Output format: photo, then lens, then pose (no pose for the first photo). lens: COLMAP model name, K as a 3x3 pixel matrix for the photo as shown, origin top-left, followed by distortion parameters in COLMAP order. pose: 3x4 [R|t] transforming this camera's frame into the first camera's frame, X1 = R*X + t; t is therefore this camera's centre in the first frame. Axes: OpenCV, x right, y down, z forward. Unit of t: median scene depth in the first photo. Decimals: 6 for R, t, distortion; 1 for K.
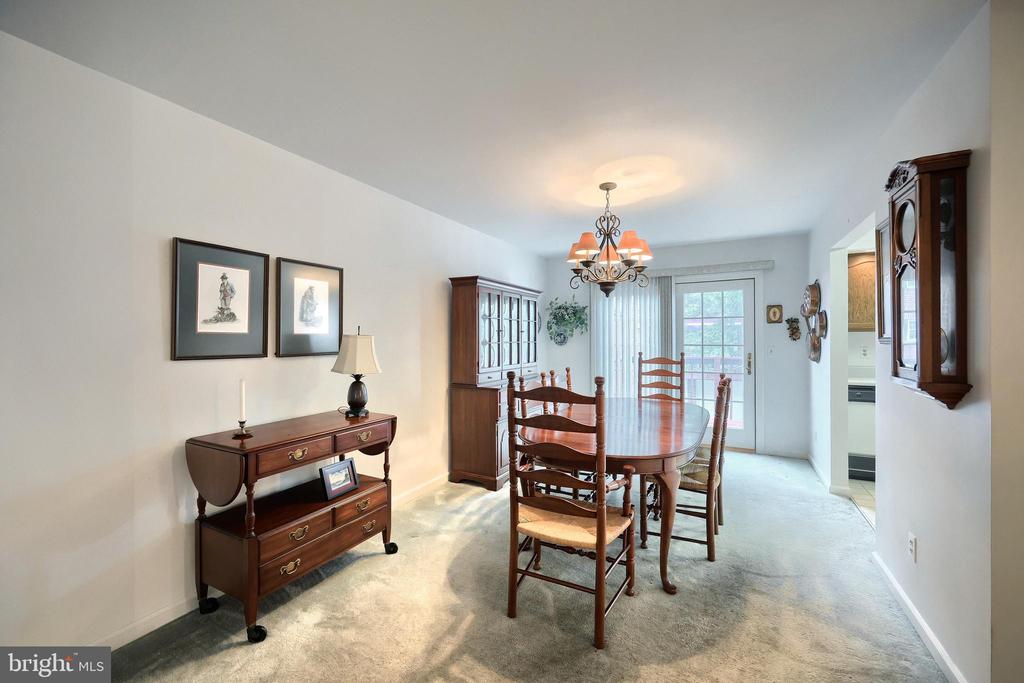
lens RADIAL K [[407.7, 0, 506.7], [0, 407.7, 340.6], [0, 0, 1]] dist [0.000927, 0.000311]
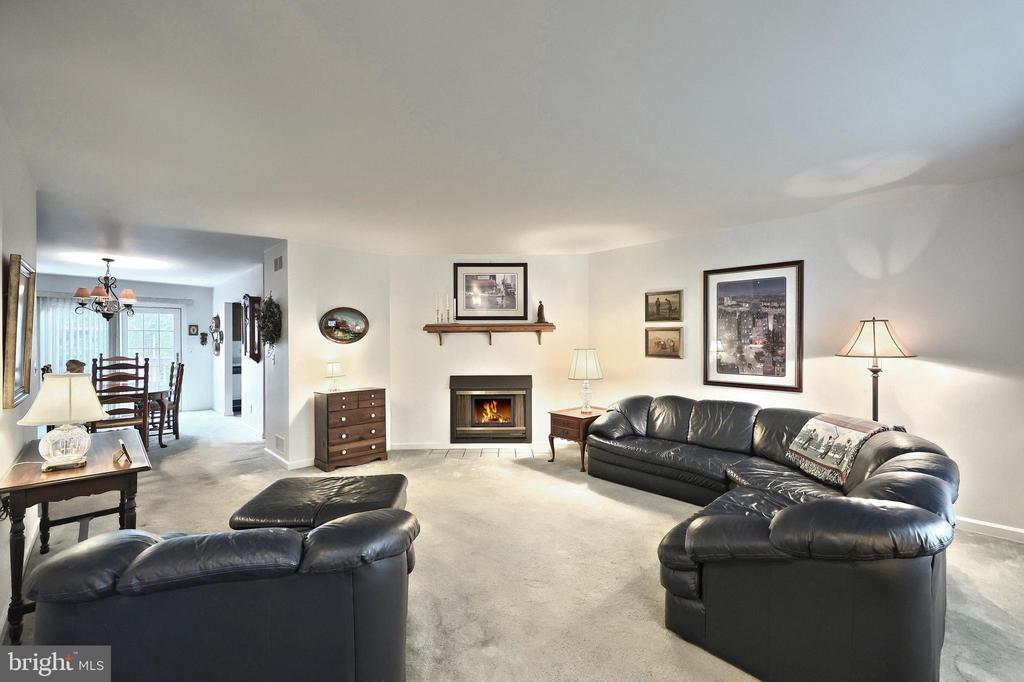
lens RADIAL K [[407.7, 0, 506.7], [0, 407.7, 340.1], [0, 0, 1]] dist [0.000927, 0.000311]
pose [[0.279369, 0.012256, 0.960105, -1.112362], [0.003504, 0.999899, -0.013784, 0.010828], [-0.960177, 0.007215, 0.279298, -1.335812]]
